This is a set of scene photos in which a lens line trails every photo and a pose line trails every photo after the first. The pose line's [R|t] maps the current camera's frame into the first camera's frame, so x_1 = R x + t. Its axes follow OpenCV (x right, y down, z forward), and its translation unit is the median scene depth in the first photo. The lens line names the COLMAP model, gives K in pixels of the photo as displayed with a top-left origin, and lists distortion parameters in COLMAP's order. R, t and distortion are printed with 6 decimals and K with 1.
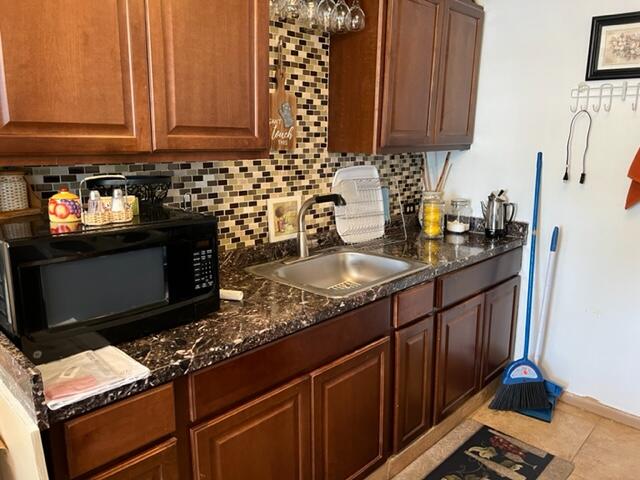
lens RADIAL K [[484.2, 0, 320.0], [0, 484.2, 240.0], [0, 0, 1]] dist [-0.001488, -0.007094]
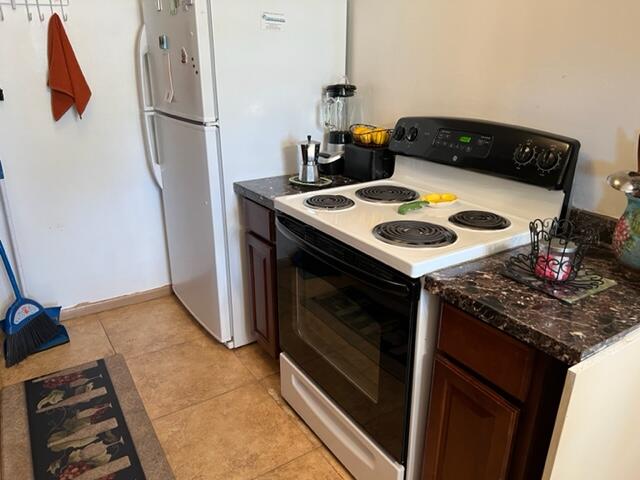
lens RADIAL K [[484.2, 0, 320.0], [0, 484.2, 240.0], [0, 0, 1]] dist [-0.001488, -0.007094]
pose [[0.223113, -0.348324, 0.910435, -0.279706], [0.209185, 0.929328, 0.304288, -0.023149], [-0.952083, 0.122559, 0.280210, 0.197534]]
